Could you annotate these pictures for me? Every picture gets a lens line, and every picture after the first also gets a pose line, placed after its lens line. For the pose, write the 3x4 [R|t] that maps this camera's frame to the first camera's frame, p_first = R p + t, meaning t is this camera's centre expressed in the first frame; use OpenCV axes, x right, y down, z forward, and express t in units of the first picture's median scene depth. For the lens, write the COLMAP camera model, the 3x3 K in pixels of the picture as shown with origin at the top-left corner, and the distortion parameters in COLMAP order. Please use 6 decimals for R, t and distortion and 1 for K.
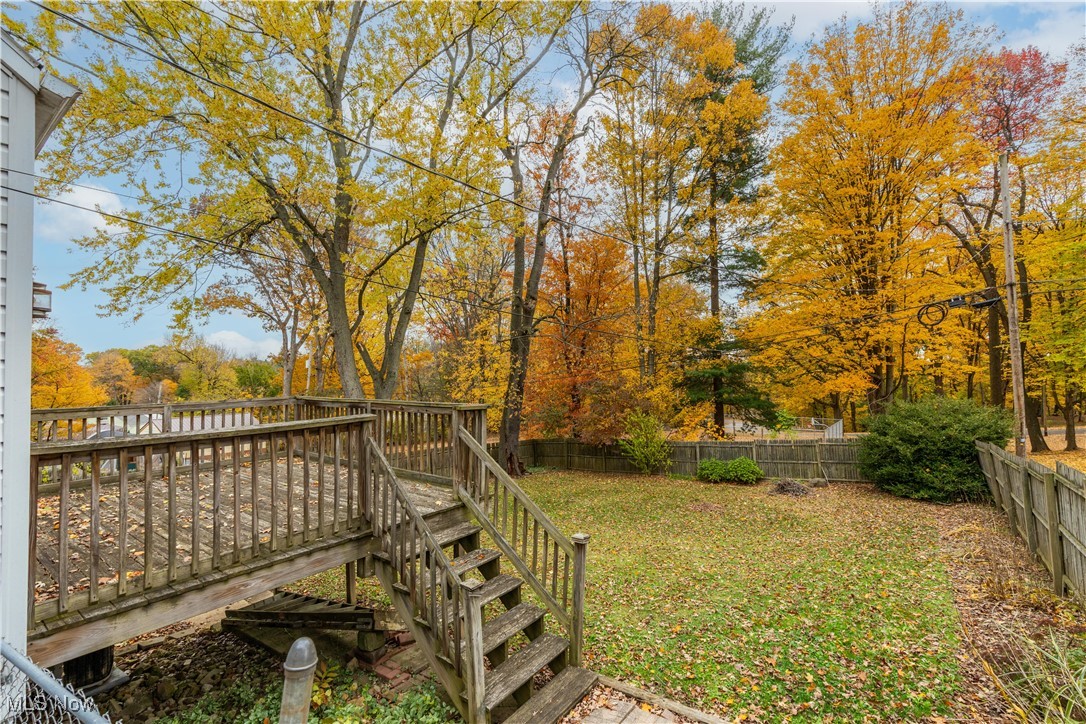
lens RADIAL K [[480.0, 0, 531.7], [0, 480.0, 363.1], [0, 0, 1]] dist [-0.009857, 0.004519]
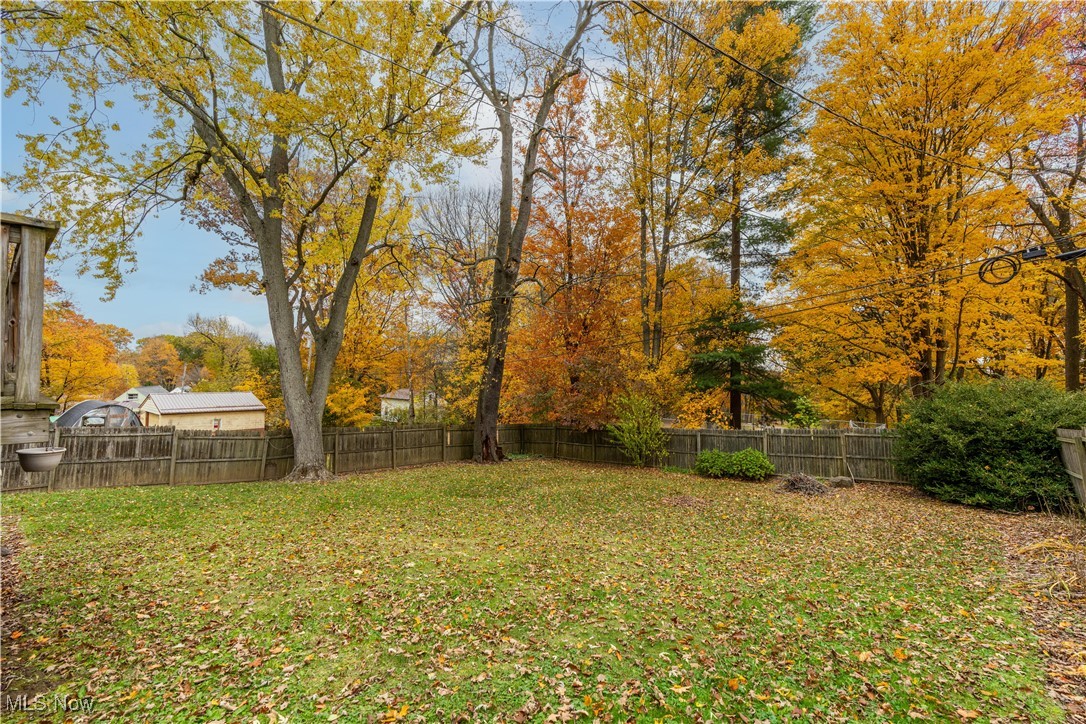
lens RADIAL K [[480.0, 0, 531.7], [0, 480.0, 363.1], [0, 0, 1]] dist [-0.009857, 0.004519]
pose [[0.997202, 0.029974, -0.068477, 0.112825], [-0.029800, 0.999550, 0.003568, 0.055486], [0.068553, -0.001517, 0.997646, 0.141109]]
